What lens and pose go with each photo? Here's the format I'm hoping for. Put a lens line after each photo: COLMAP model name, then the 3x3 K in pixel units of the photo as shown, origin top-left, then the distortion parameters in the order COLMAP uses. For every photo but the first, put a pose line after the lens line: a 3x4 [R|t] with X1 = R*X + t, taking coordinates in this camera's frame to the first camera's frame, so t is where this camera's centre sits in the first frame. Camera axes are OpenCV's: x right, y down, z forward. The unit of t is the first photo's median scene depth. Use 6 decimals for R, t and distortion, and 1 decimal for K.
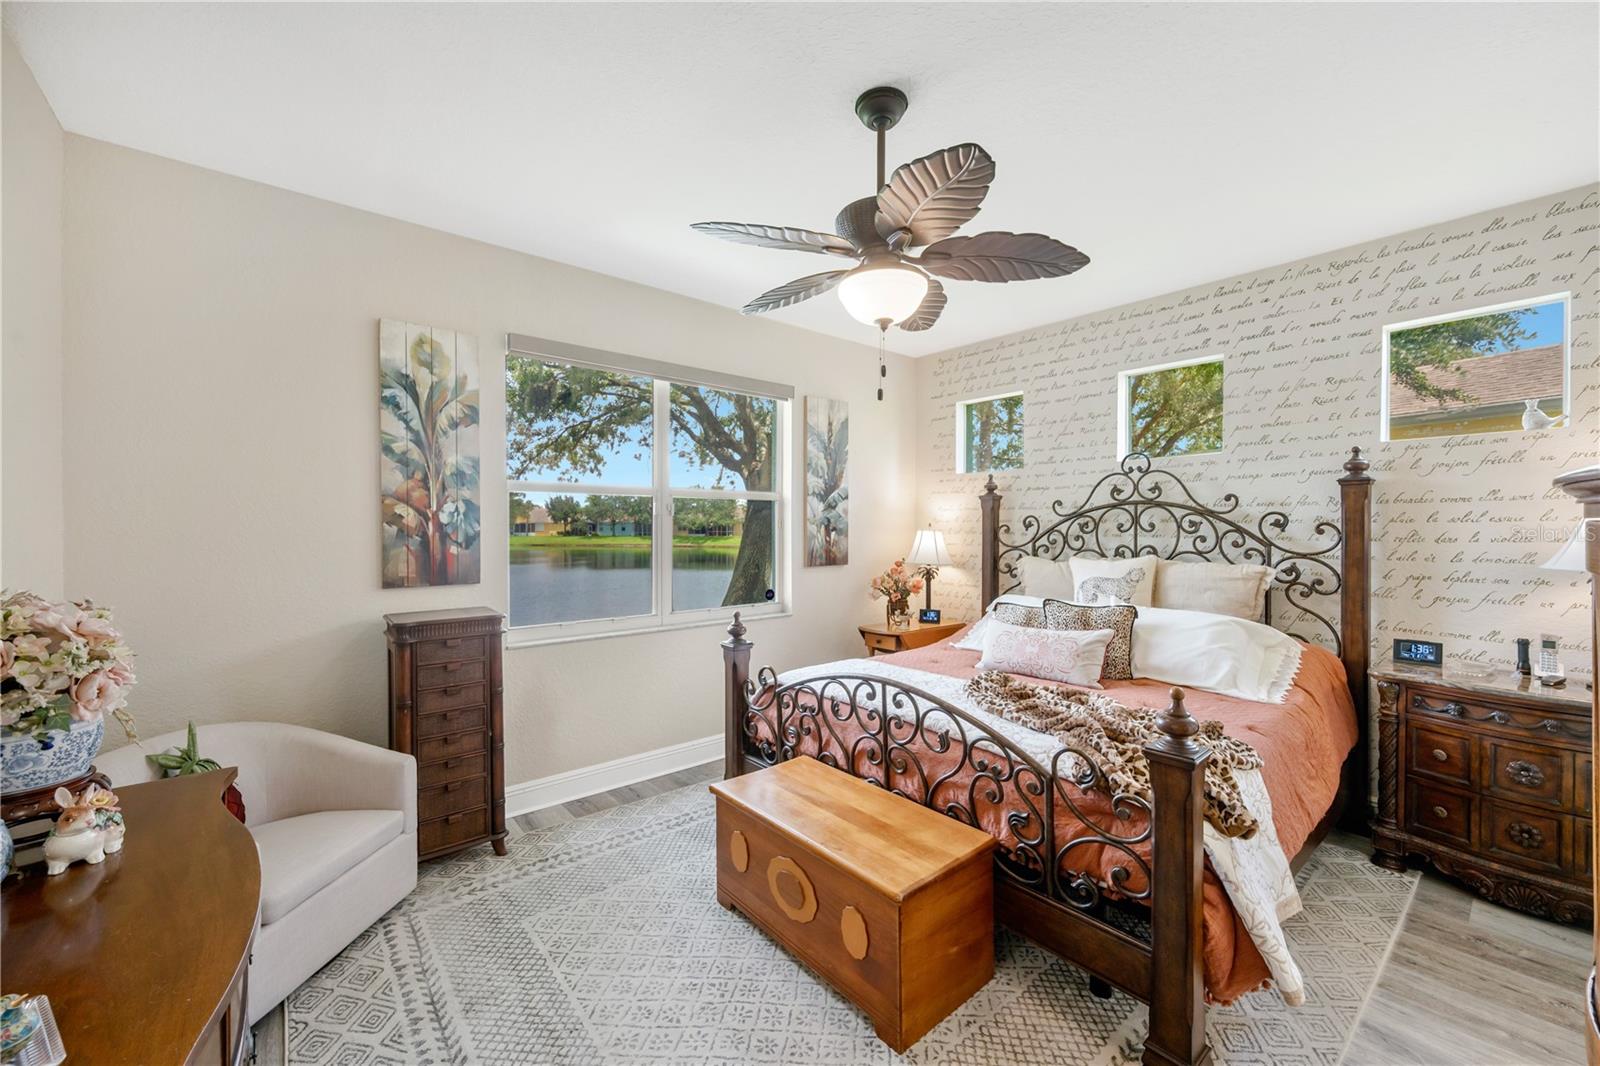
lens RADIAL K [[633.7, 0, 806.8], [0, 633.7, 531.0], [0, 0, 1]] dist [-0.002479, 0.000122]
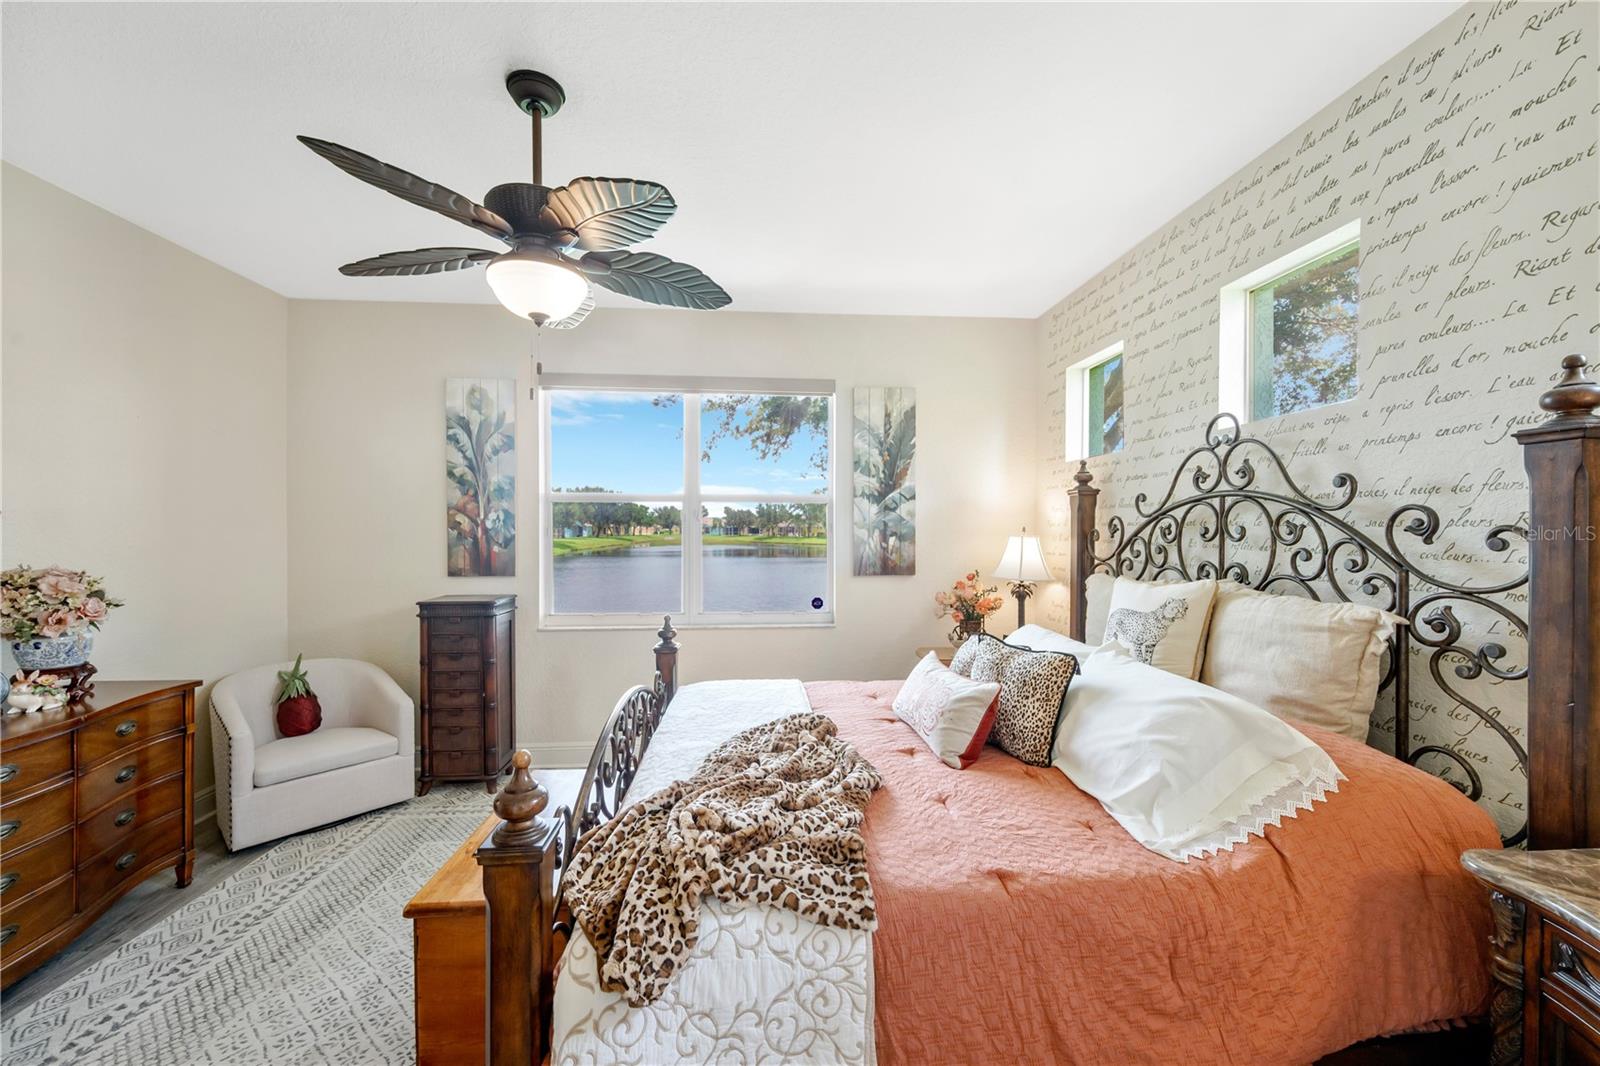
lens RADIAL K [[633.7, 0, 800.3], [0, 633.7, 534.1], [0, 0, 1]] dist [-0.002479, 0.000122]
pose [[0.809143, 0.004919, -0.587591, 0.624511], [-0.005279, 0.999985, 0.001101, -0.004403], [0.587588, 0.002212, 0.809157, 0.288613]]
